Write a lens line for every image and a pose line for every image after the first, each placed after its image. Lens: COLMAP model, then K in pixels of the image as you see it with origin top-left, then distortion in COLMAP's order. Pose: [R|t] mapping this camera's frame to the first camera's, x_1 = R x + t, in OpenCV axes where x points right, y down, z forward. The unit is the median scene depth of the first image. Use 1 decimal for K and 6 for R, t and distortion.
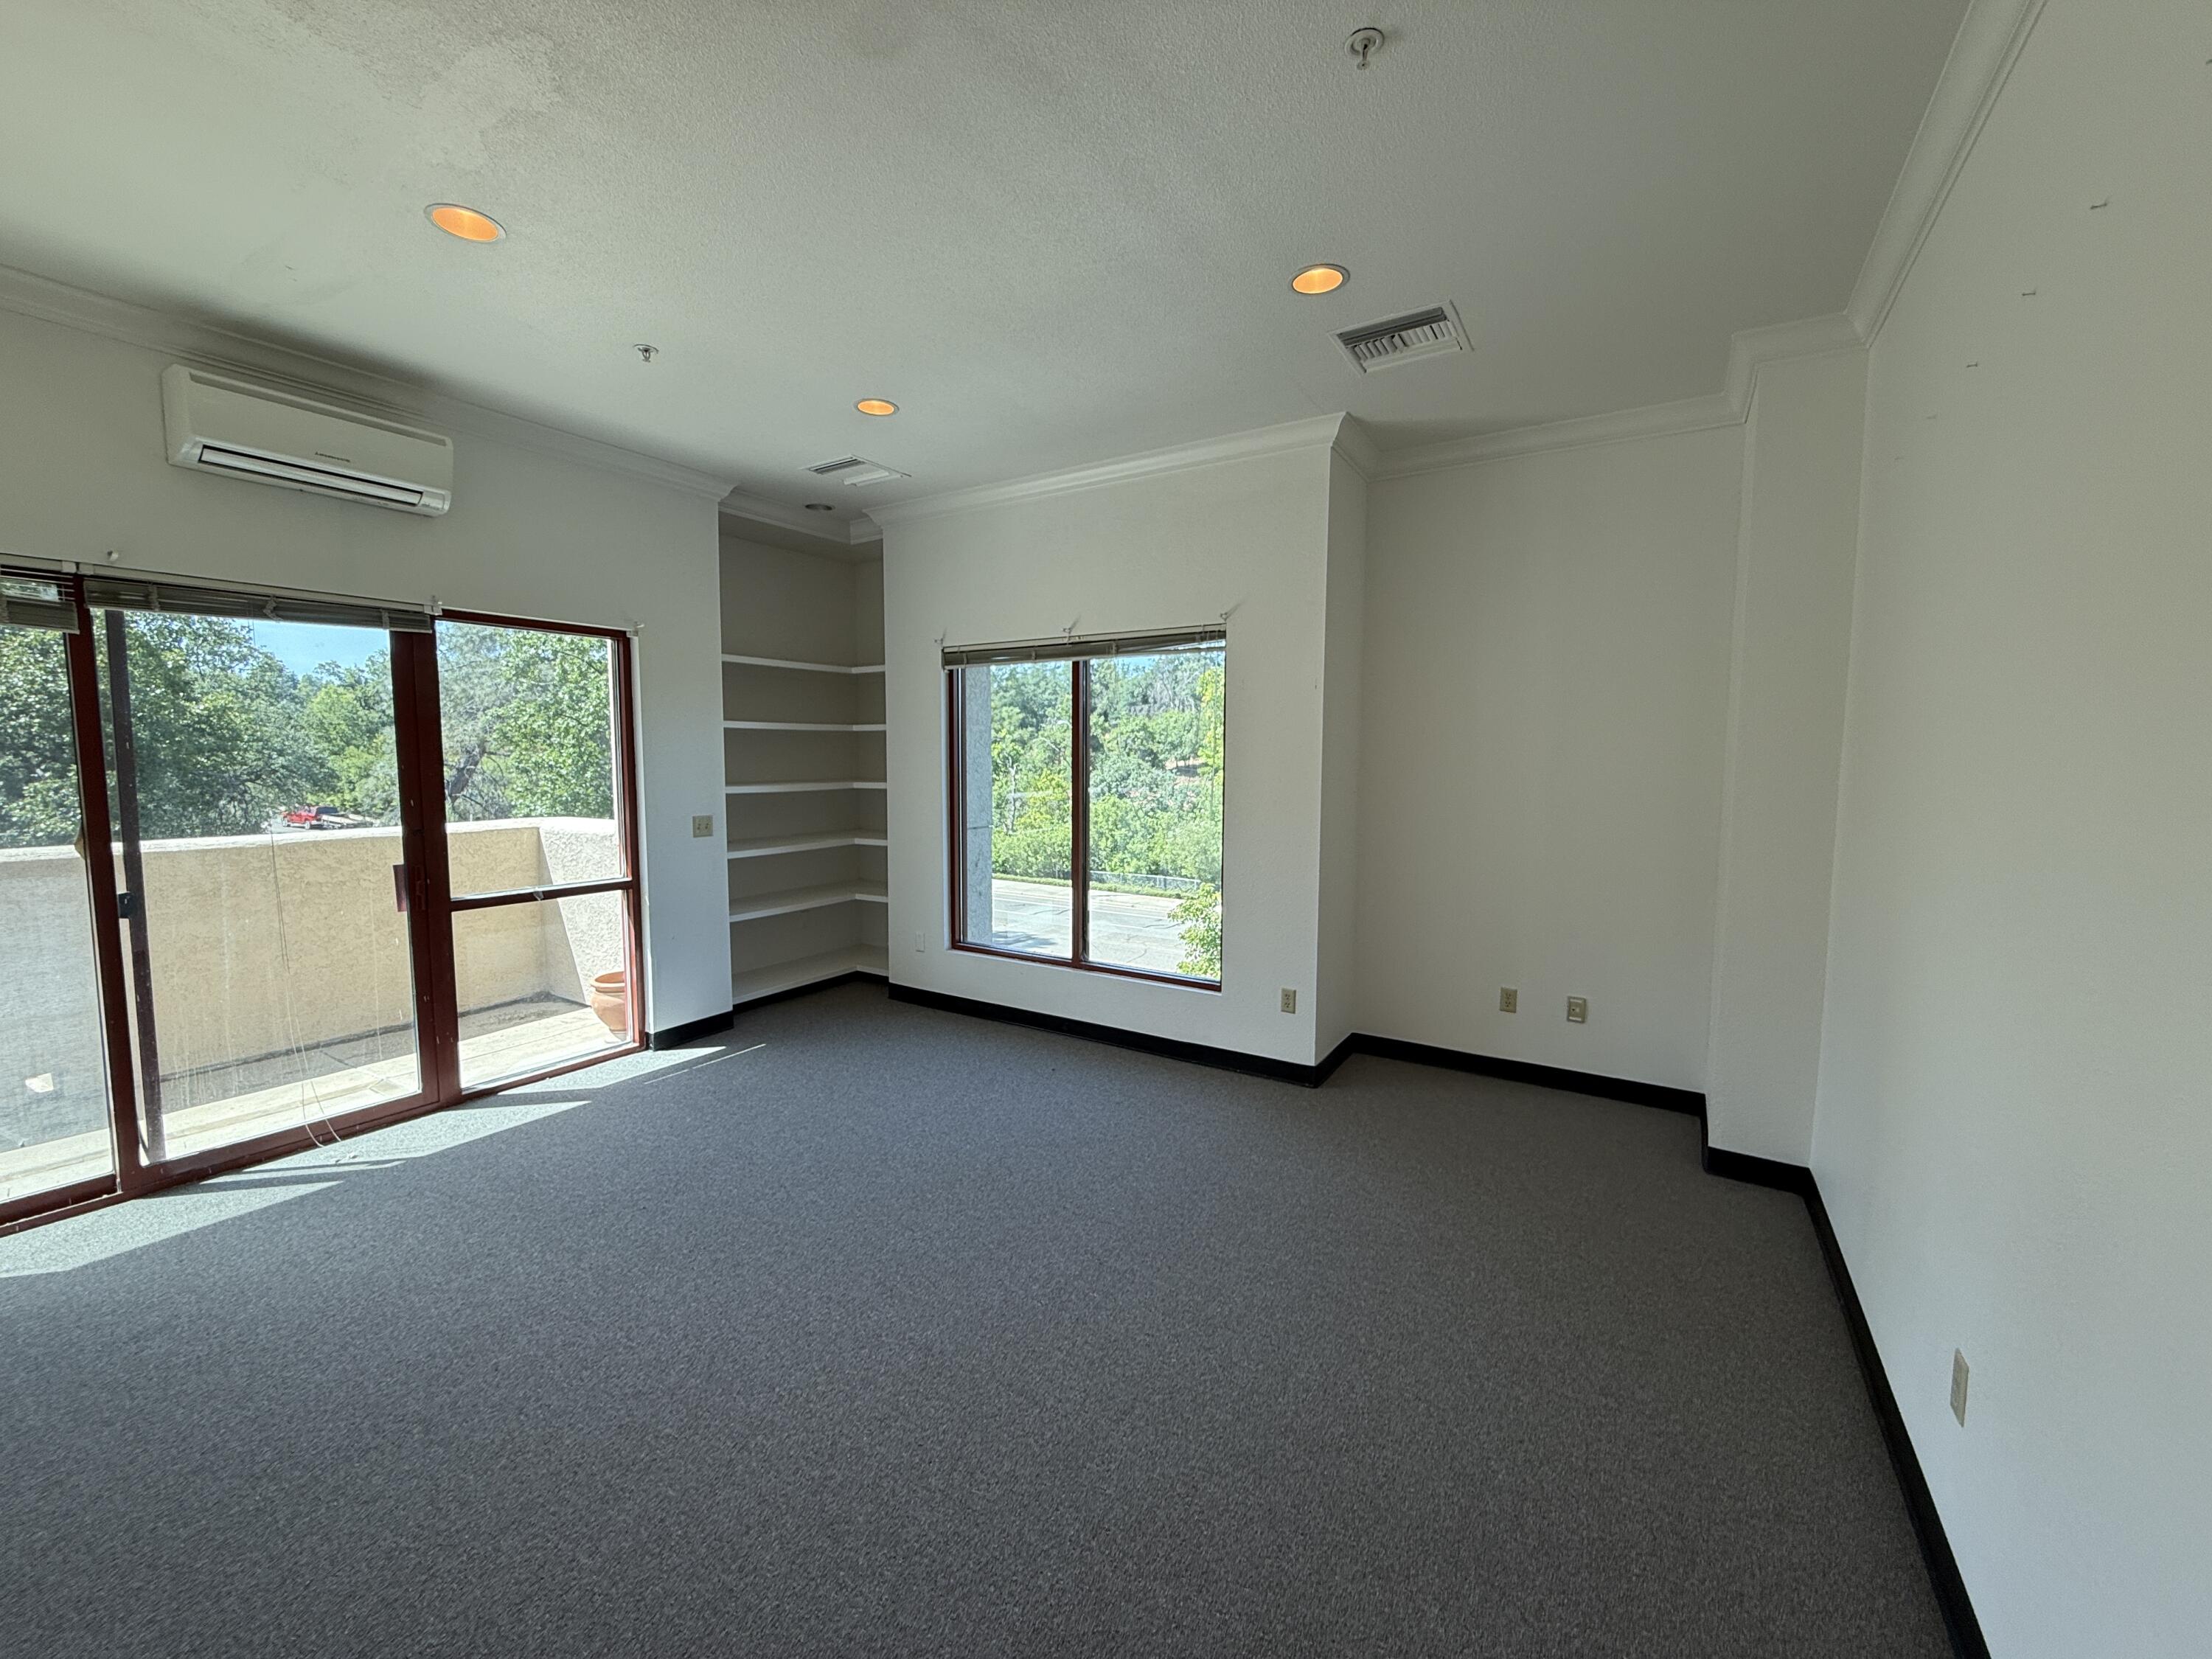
lens RADIAL K [[886.2, 0, 1092.1], [0, 886.2, 833.1], [0, 0, 1]] dist [0.000864, 0.000429]
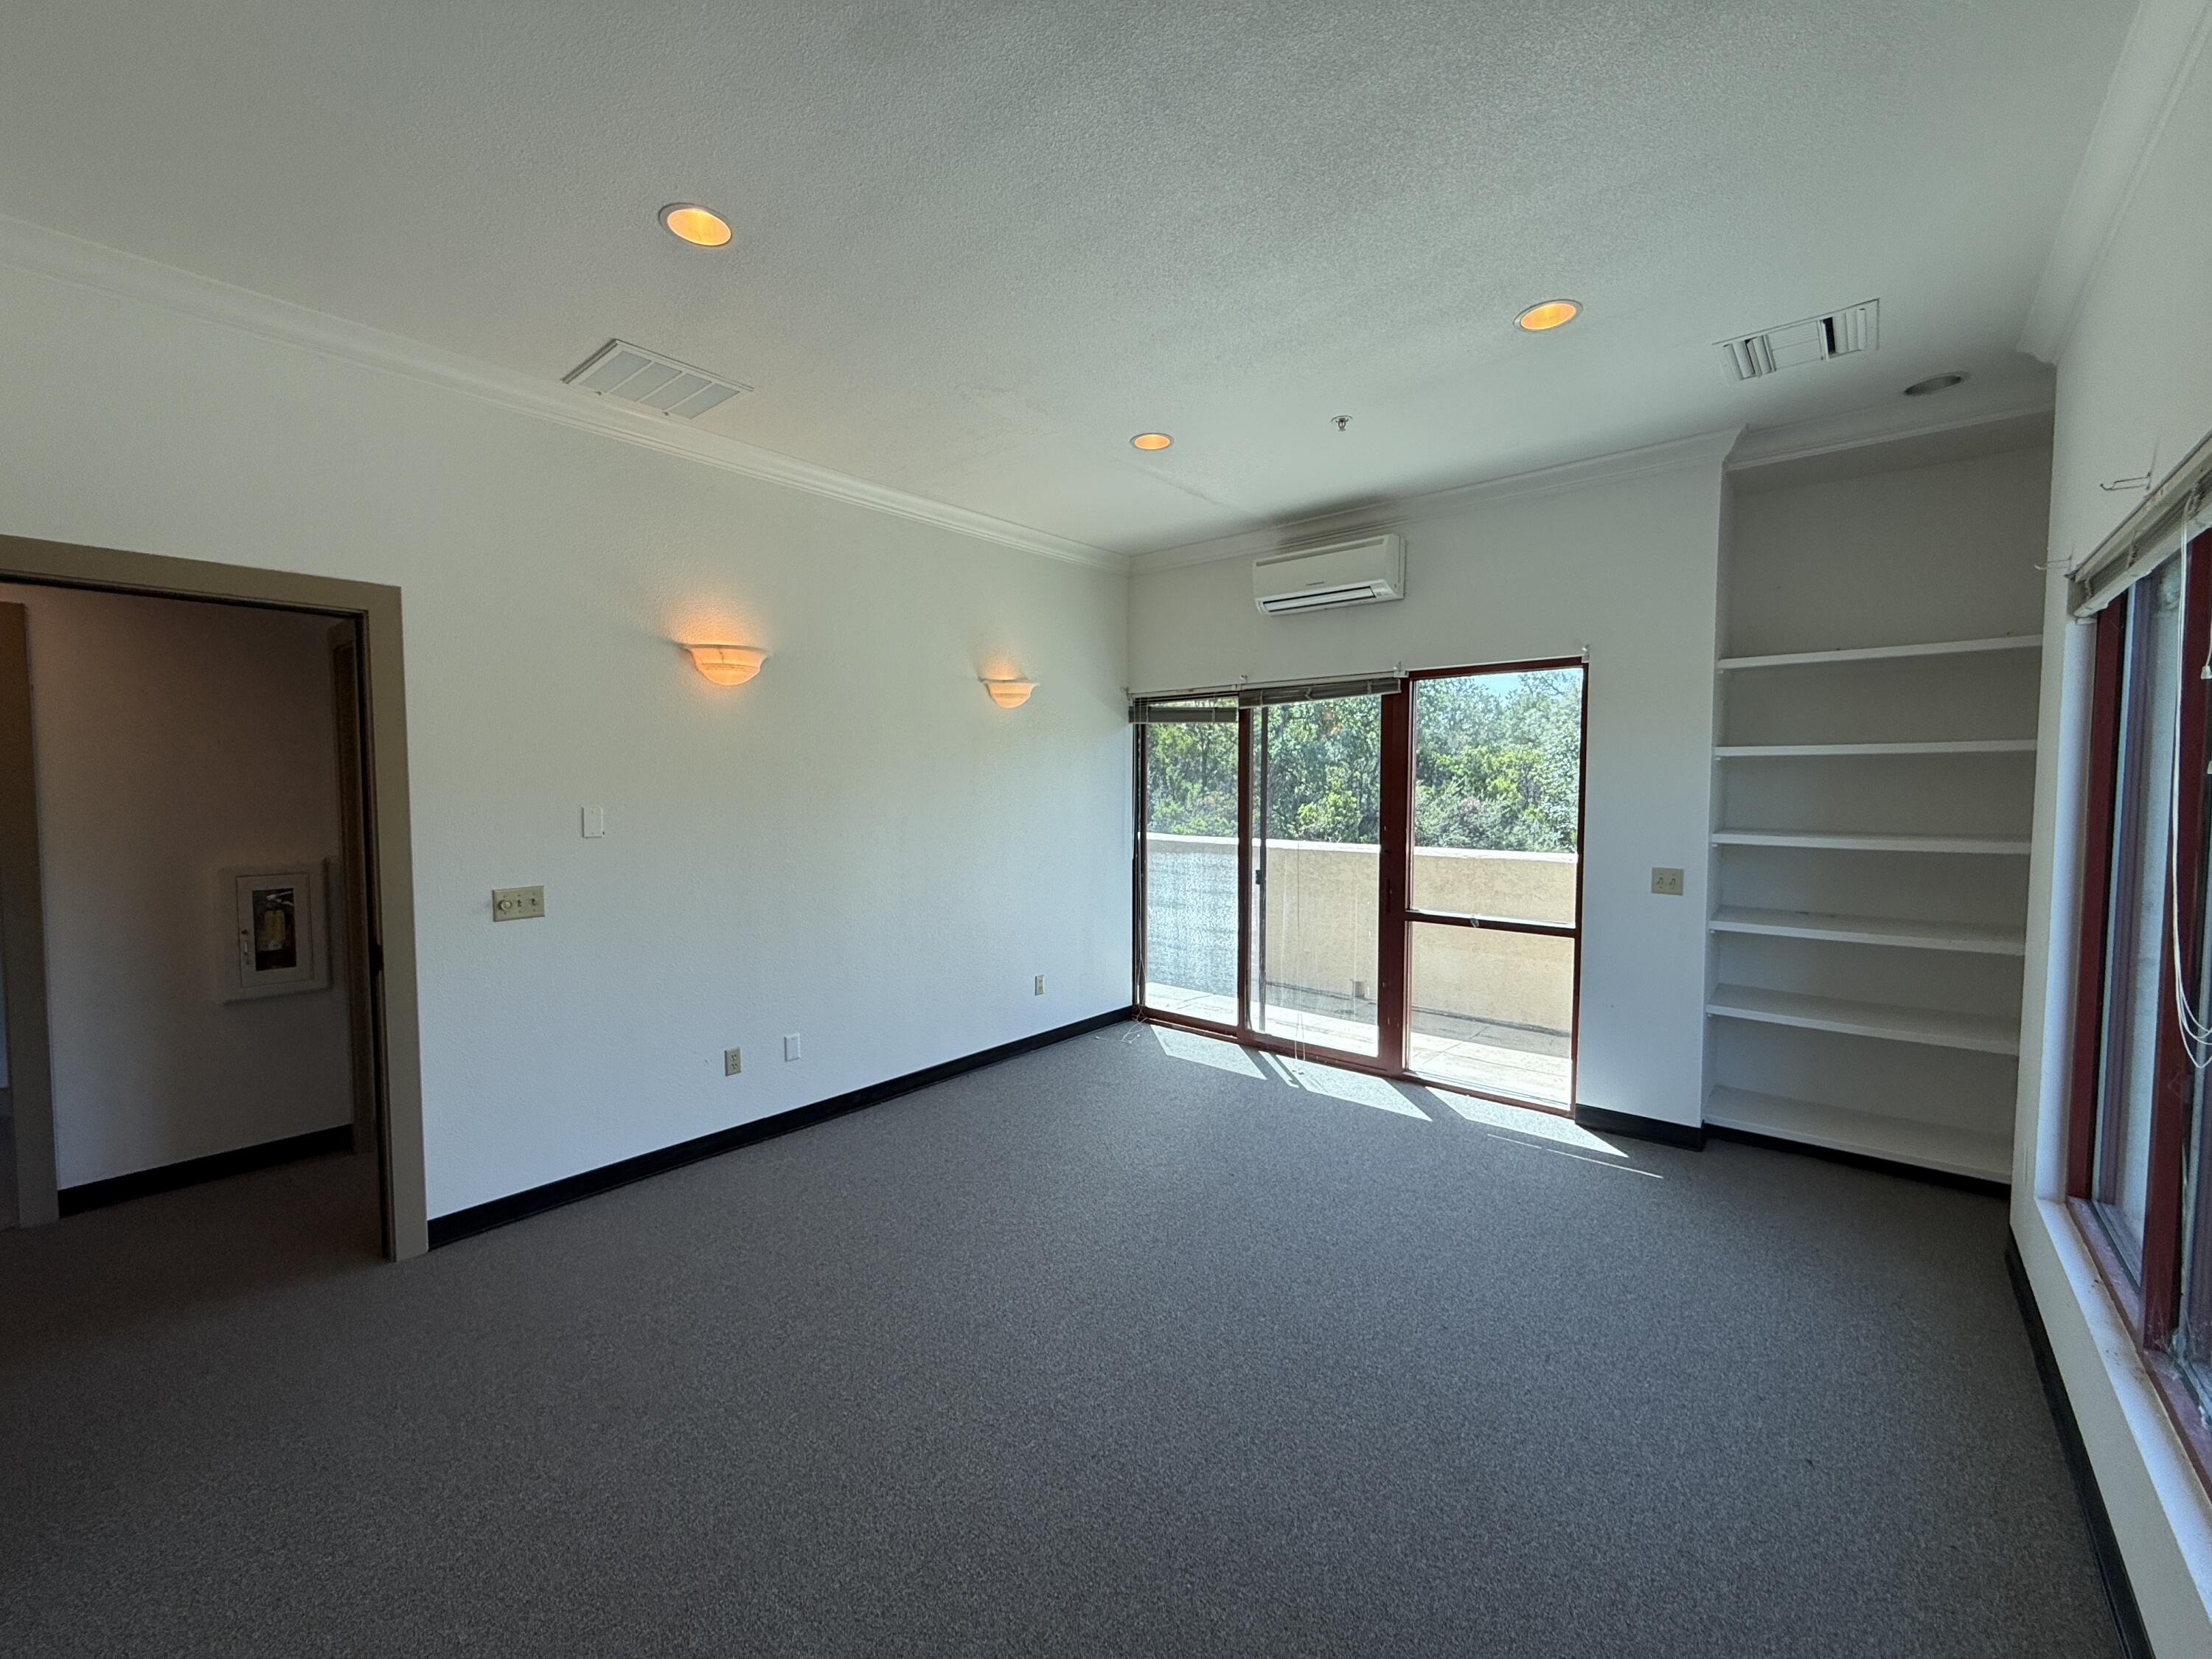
lens RADIAL K [[886.2, 0, 1102.8], [0, 886.2, 831.3], [0, 0, 1]] dist [0.000864, 0.000429]
pose [[-0.141850, 0.051698, -0.988537, 0.511782], [-0.088178, 0.994005, 0.064638, -0.071819], [0.985953, 0.096336, -0.136441, 0.731508]]
